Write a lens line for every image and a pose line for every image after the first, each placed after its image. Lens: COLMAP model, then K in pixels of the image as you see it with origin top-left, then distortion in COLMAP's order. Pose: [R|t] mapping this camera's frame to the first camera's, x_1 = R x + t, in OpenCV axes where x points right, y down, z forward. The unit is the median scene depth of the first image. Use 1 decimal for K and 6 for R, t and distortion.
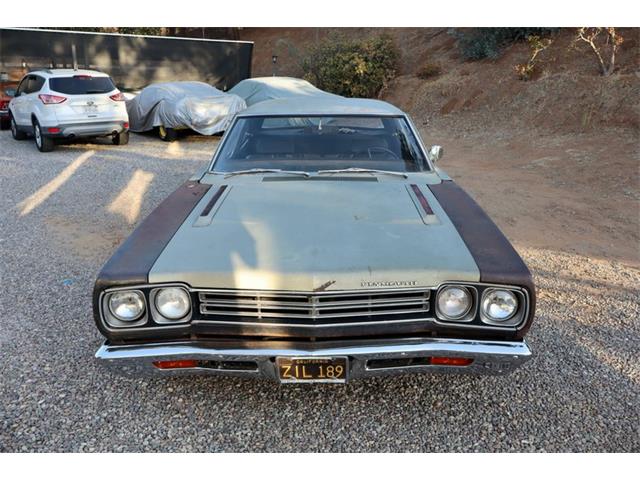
lens RADIAL K [[530.9, 0, 322.3], [0, 530.9, 240.0], [0, 0, 1]] dist [-0.007453, 0.012992]
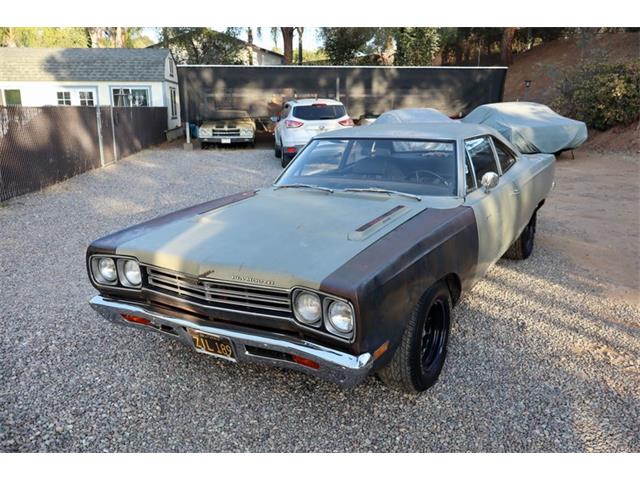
lens RADIAL K [[530.9, 0, 323.0], [0, 530.9, 238.3], [0, 0, 1]] dist [-0.007453, 0.012992]
pose [[0.863075, 0.108158, -0.493360, 0.167415], [-0.132276, 0.991112, -0.014122, -0.002406], [0.487448, 0.077448, 0.869711, 0.012194]]
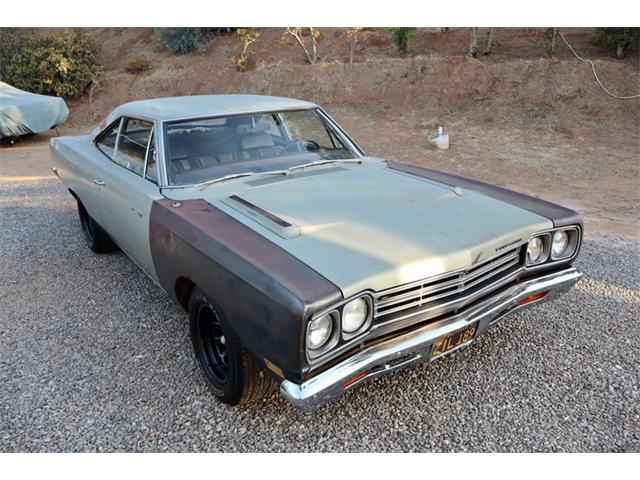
lens RADIAL K [[530.9, 0, 314.9], [0, 530.9, 238.8], [0, 0, 1]] dist [-0.007453, 0.012992]
pose [[0.821865, -0.206367, 0.530989, -0.172809], [0.200851, 0.977195, 0.068907, -0.019885], [-0.533101, 0.050017, 0.844572, 0.048287]]
